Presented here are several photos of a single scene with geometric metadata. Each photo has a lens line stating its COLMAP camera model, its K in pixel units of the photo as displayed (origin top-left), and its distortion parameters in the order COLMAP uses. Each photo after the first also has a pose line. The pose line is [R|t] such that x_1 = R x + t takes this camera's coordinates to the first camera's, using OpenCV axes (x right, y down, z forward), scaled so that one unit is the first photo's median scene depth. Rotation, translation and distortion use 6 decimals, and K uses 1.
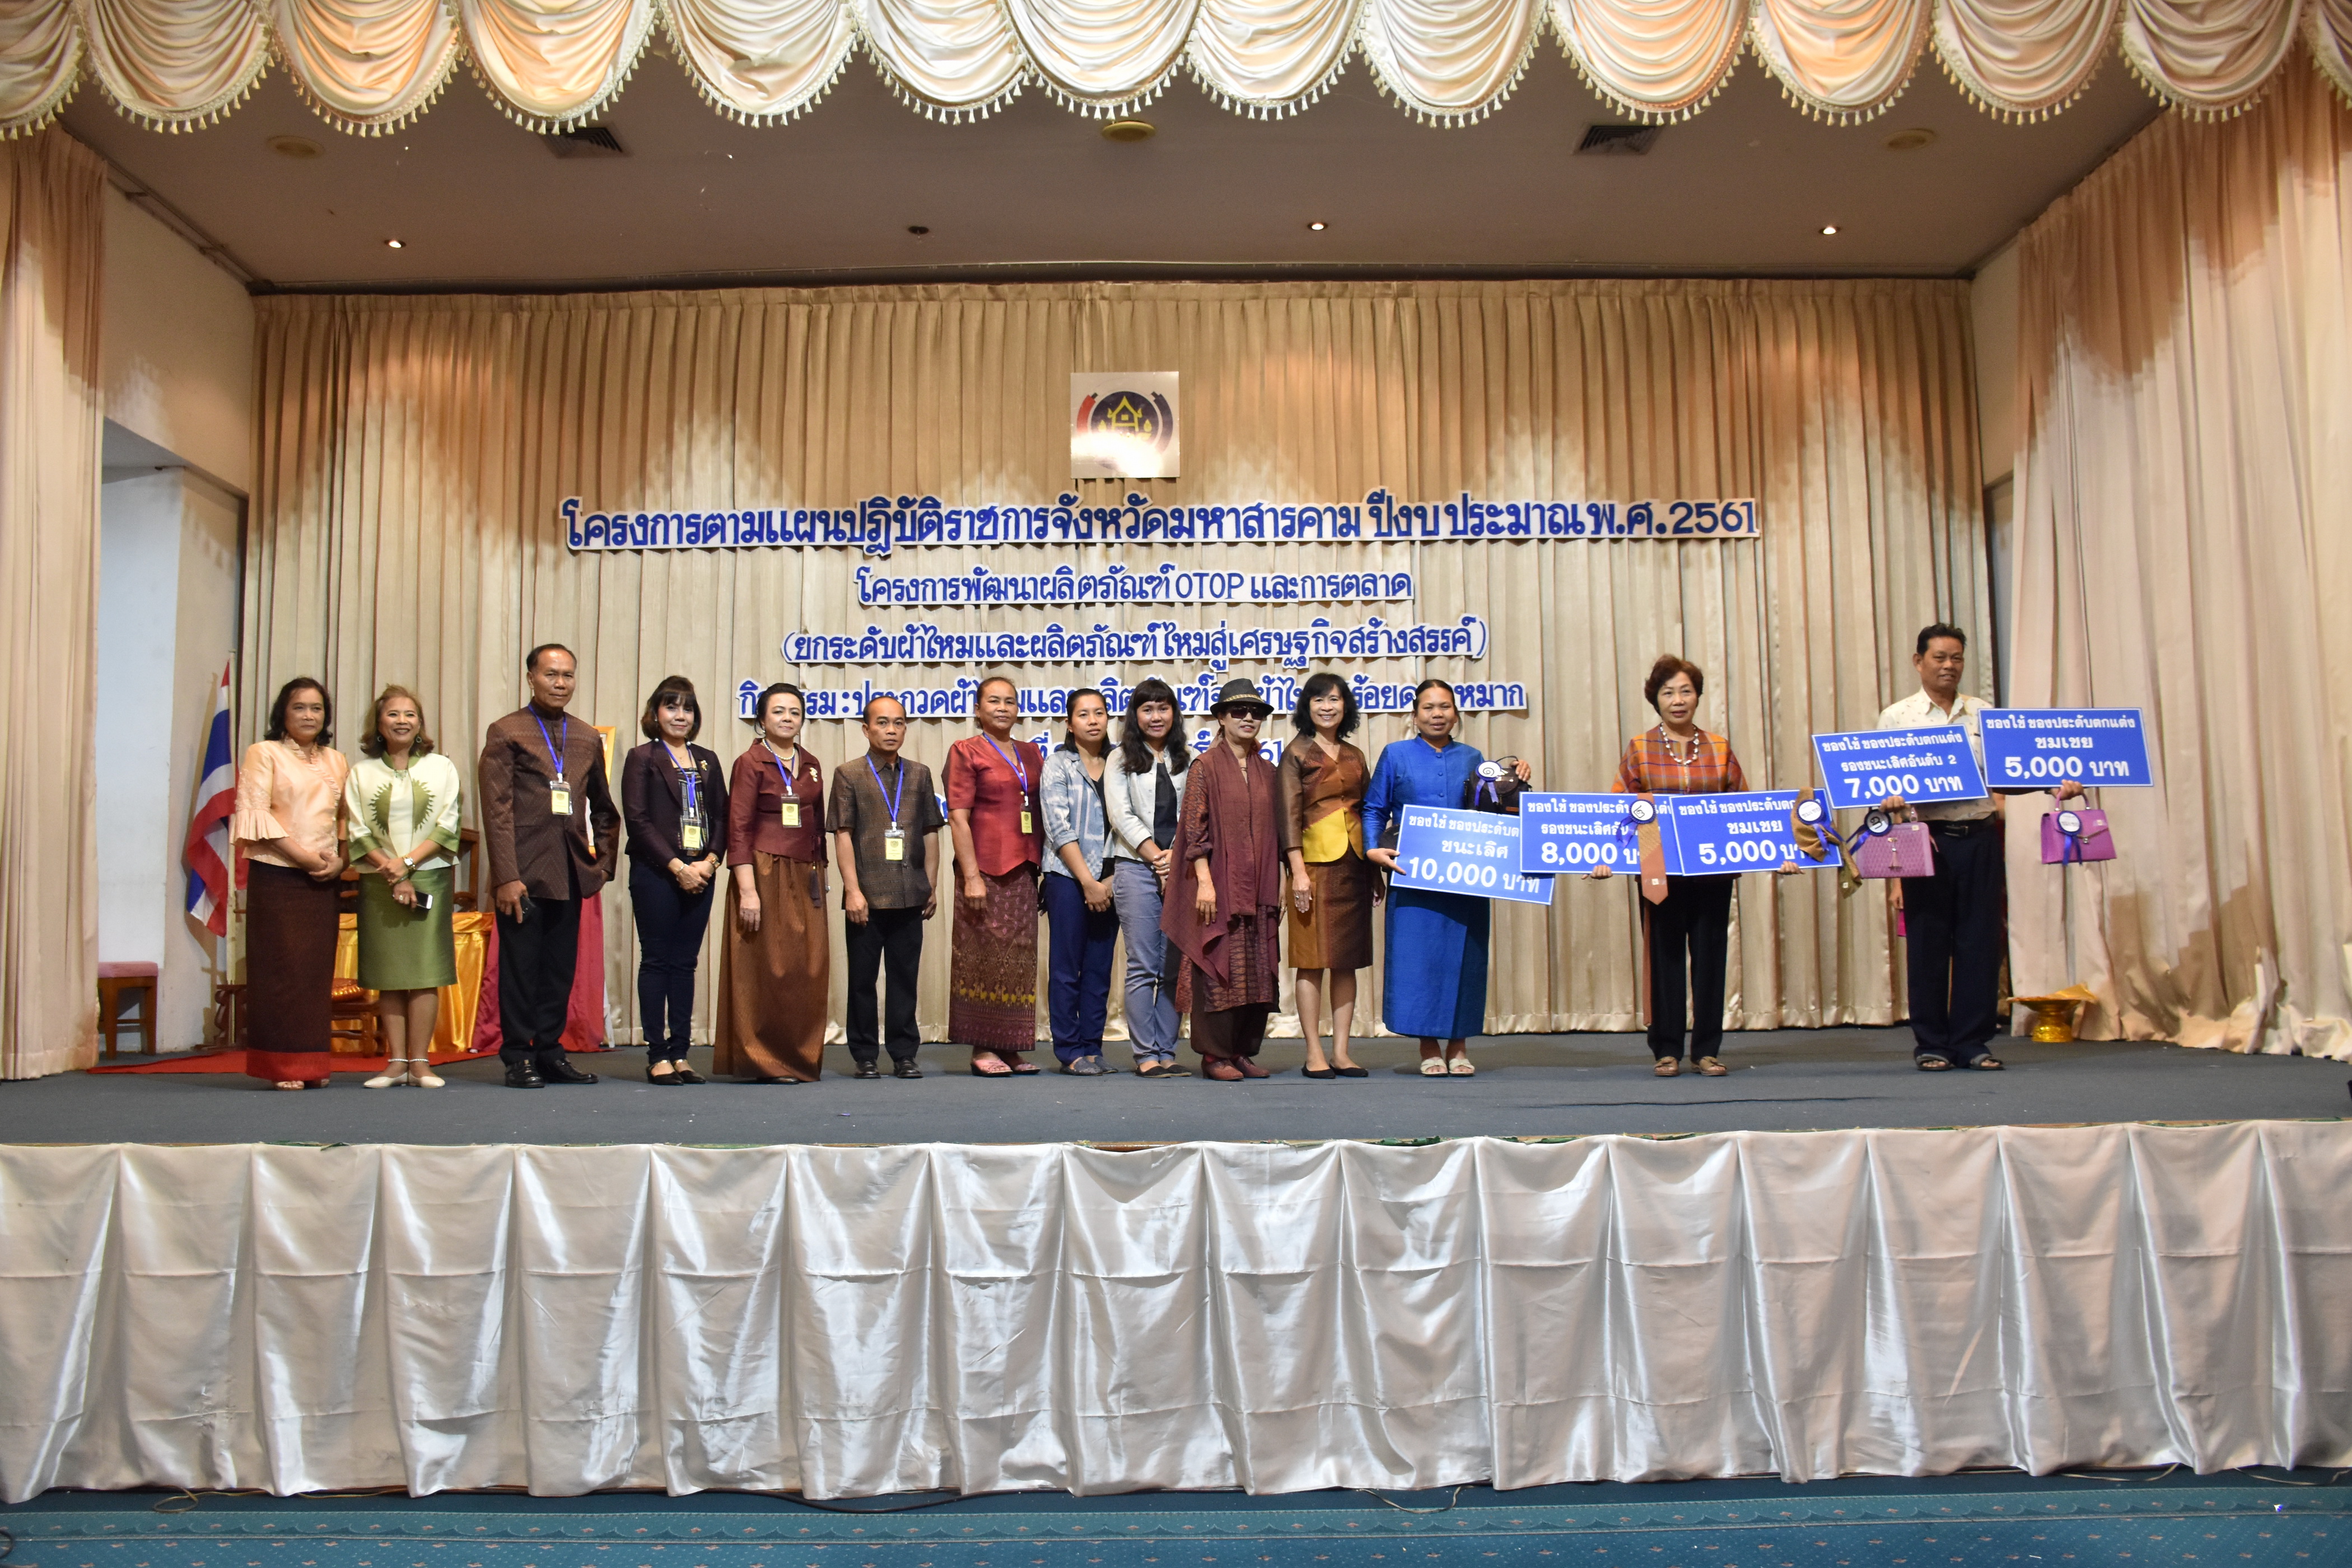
lens RADIAL K [[1920.2, 0, 1168.0], [0, 1920.2, 783.0], [0, 0, 1]] dist [-0.138896, 0.119211]
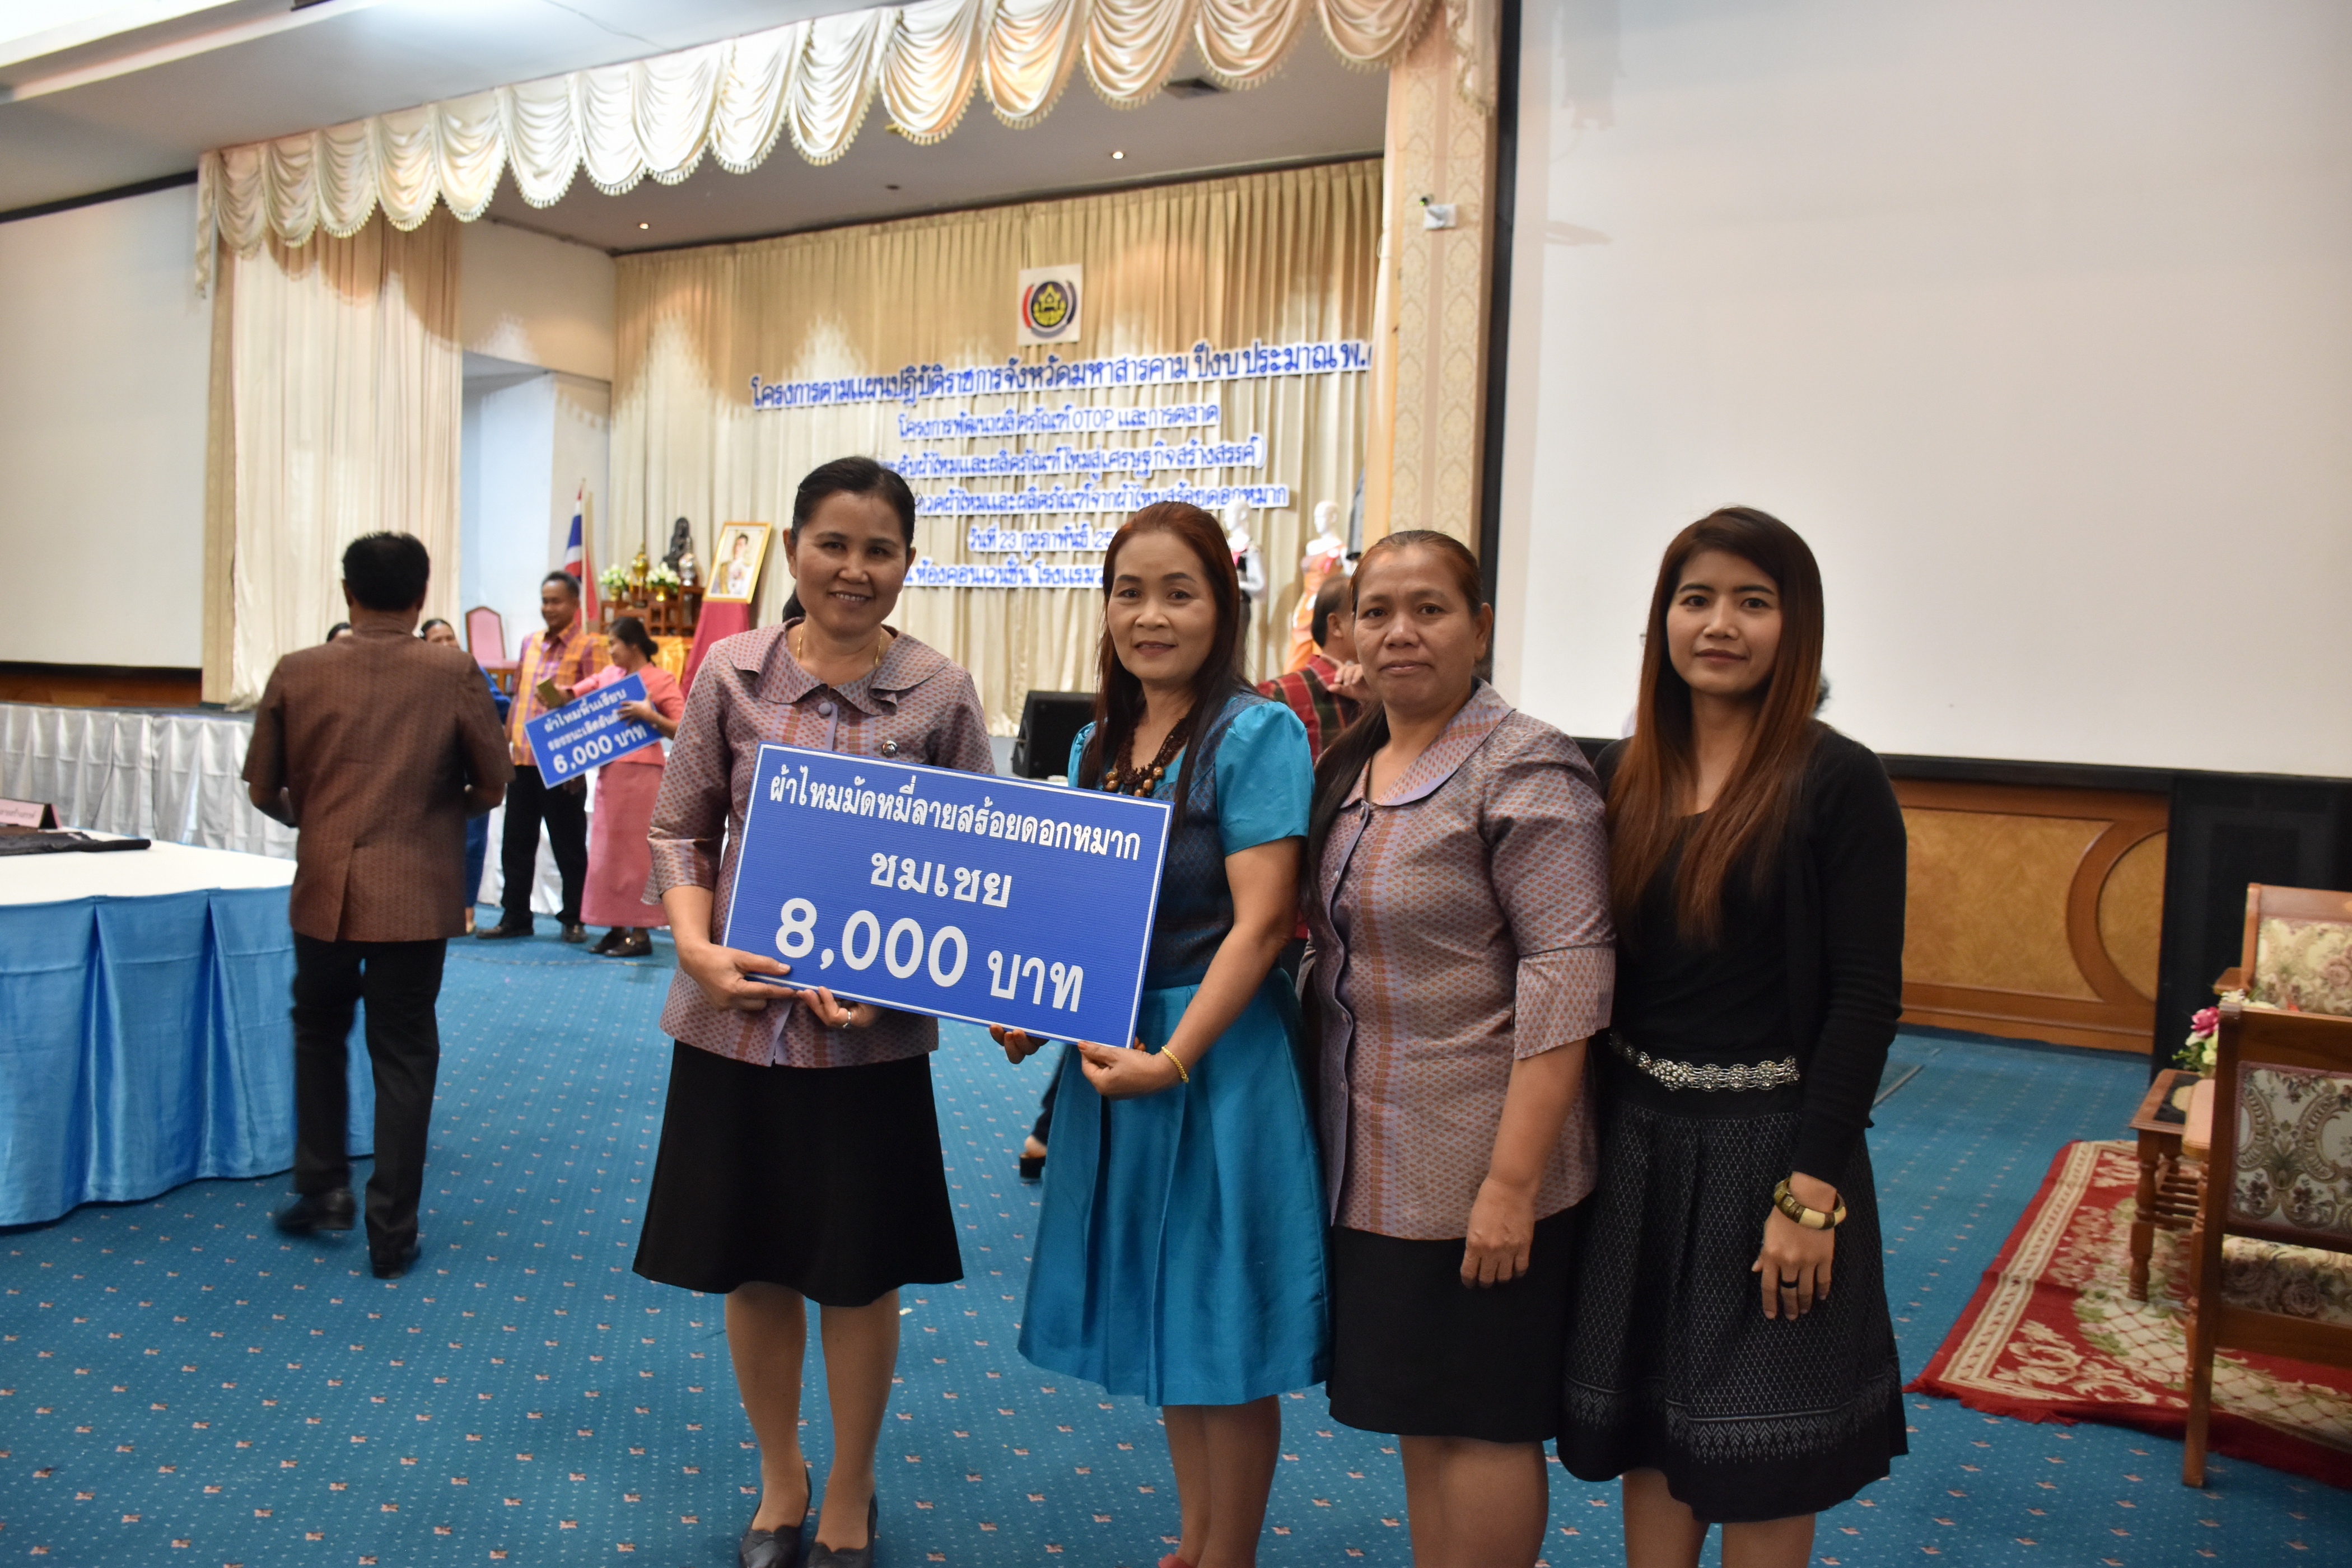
lens RADIAL K [[1920.2, 0, 1168.0], [0, 1920.2, 783.0], [0, 0, 1]] dist [-0.138896, 0.119211]
pose [[0.843008, 0.070607, -0.533247, 0.829109], [-0.002696, 0.991890, 0.127073, -0.016677], [0.537894, -0.105686, 0.836361, -0.163313]]
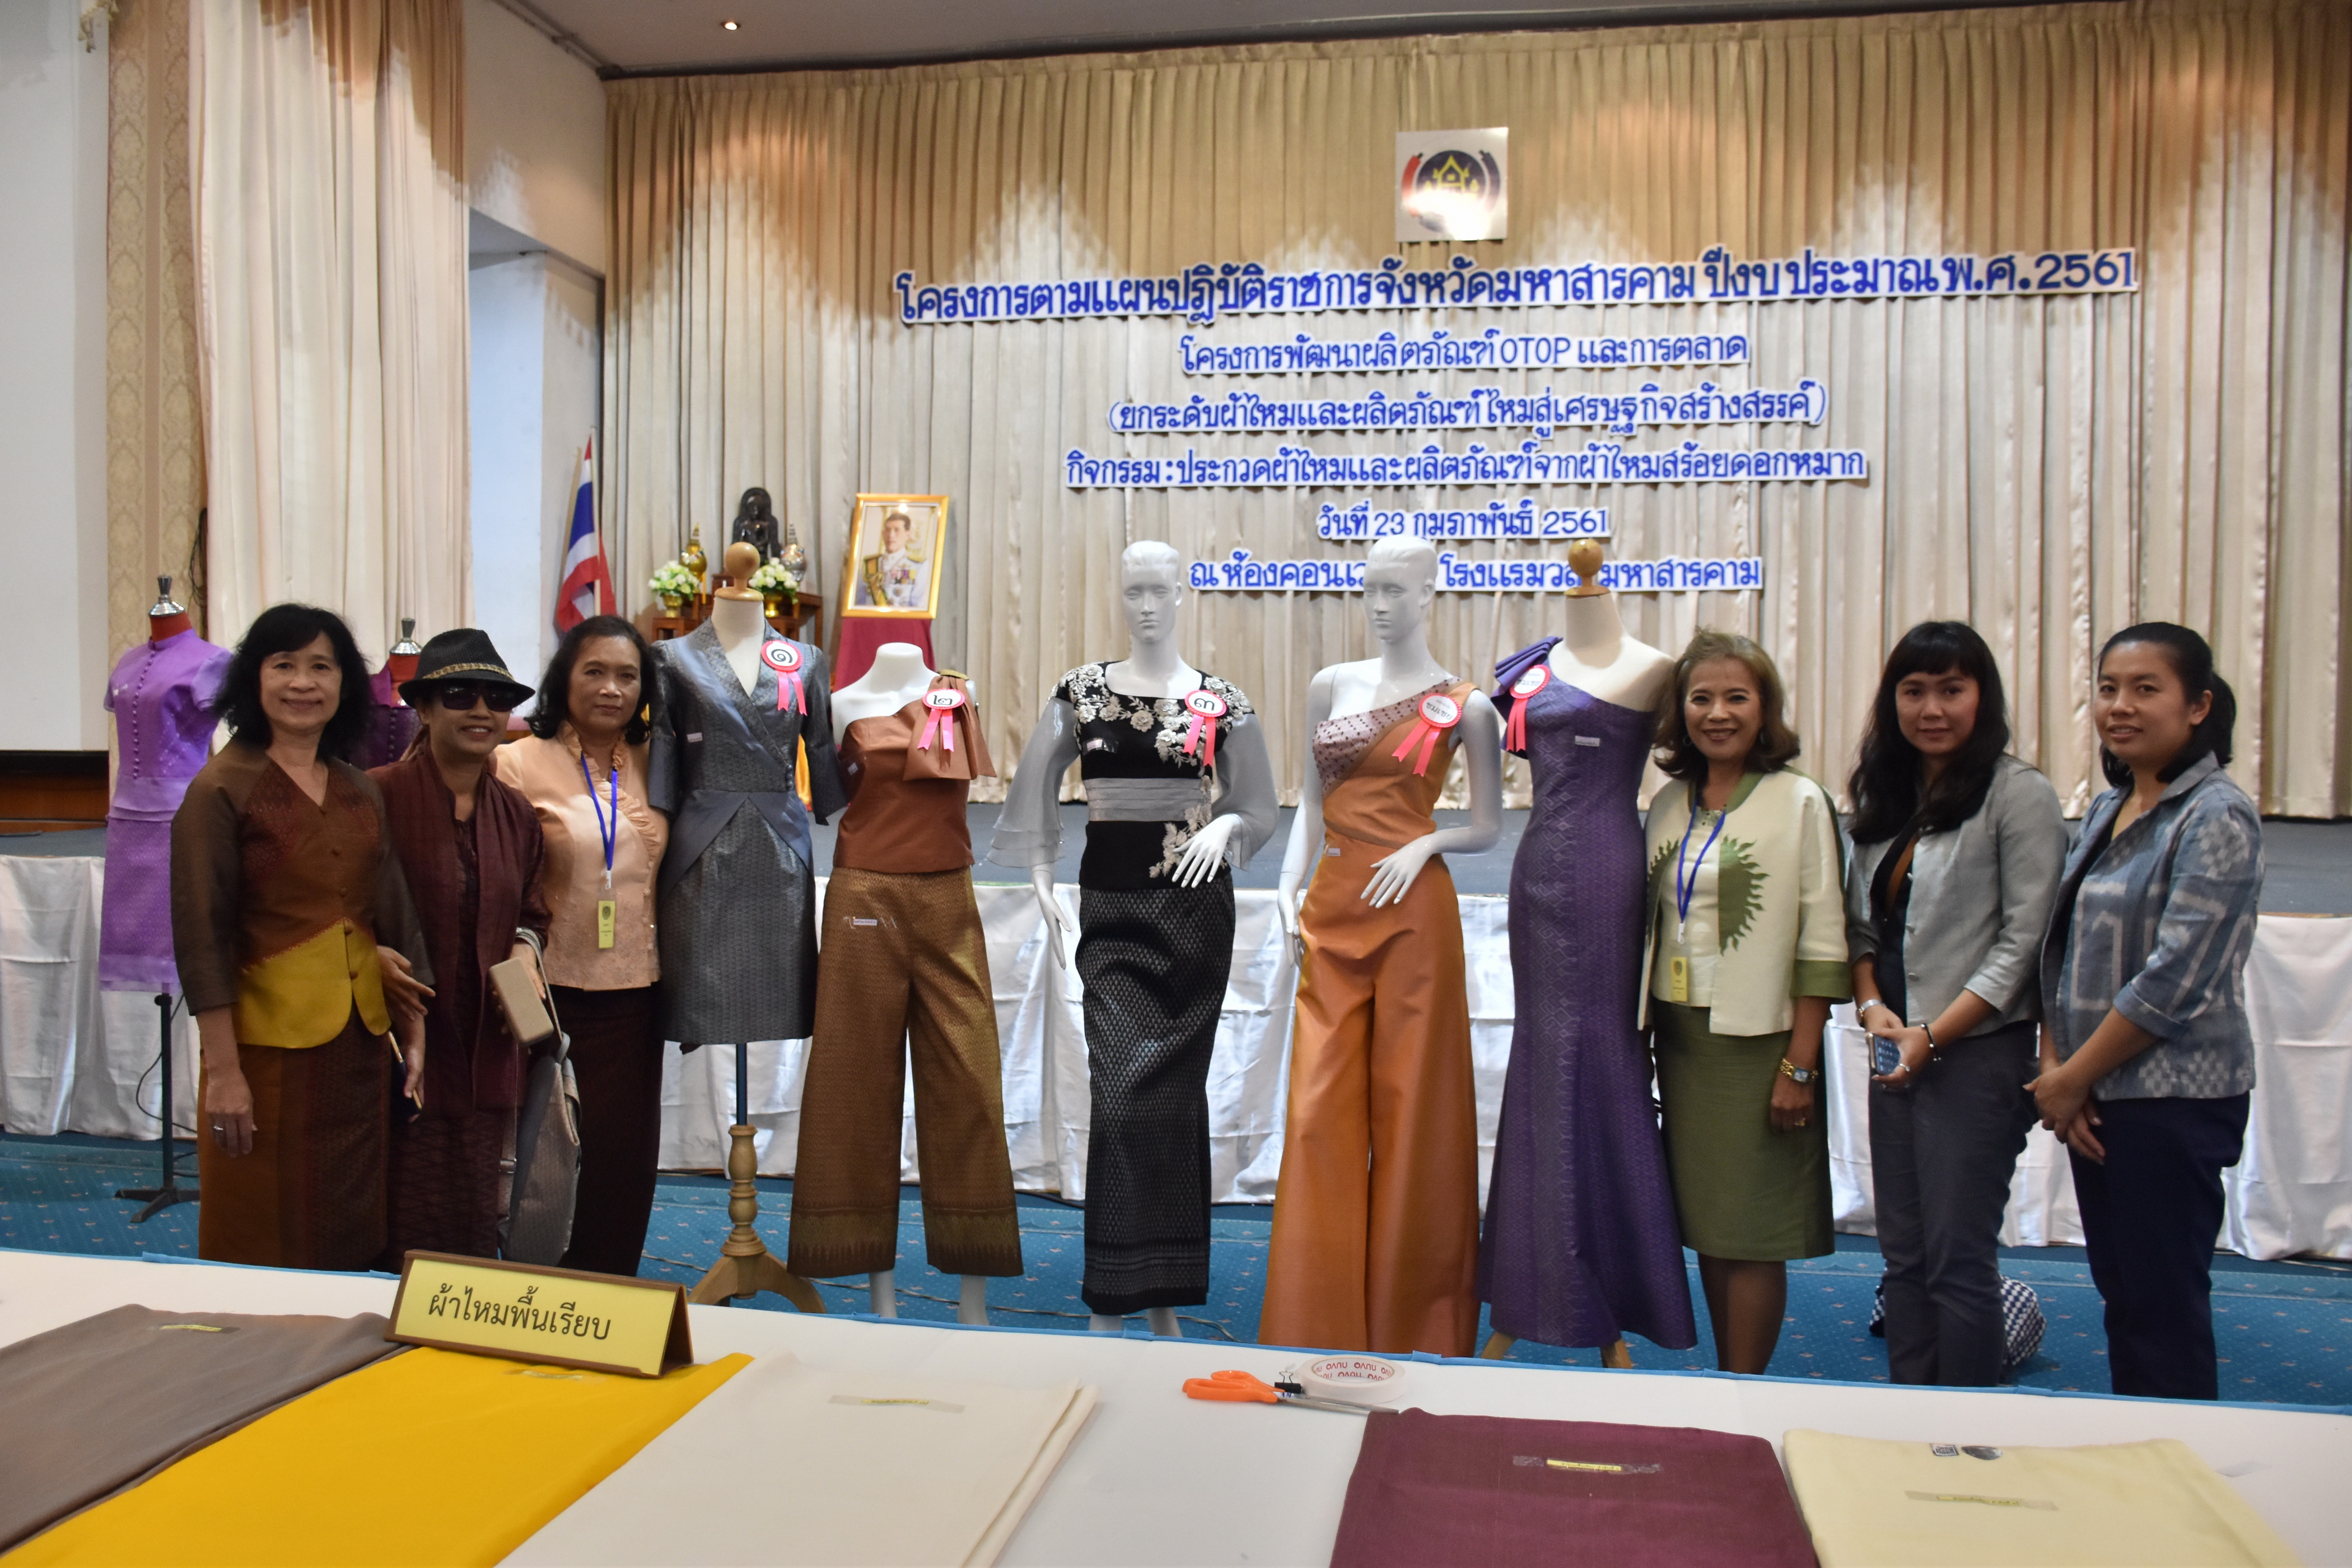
lens RADIAL K [[2001.9, 0, 1160.3], [0, 2001.9, 783.3], [0, 0, 1]] dist [-0.116446, 0.118245]
pose [[0.979536, 0.026067, -0.199573, 0.042047], [-0.002611, 0.993140, 0.116904, -0.001410], [0.201252, -0.113990, 0.972884, -0.050030]]
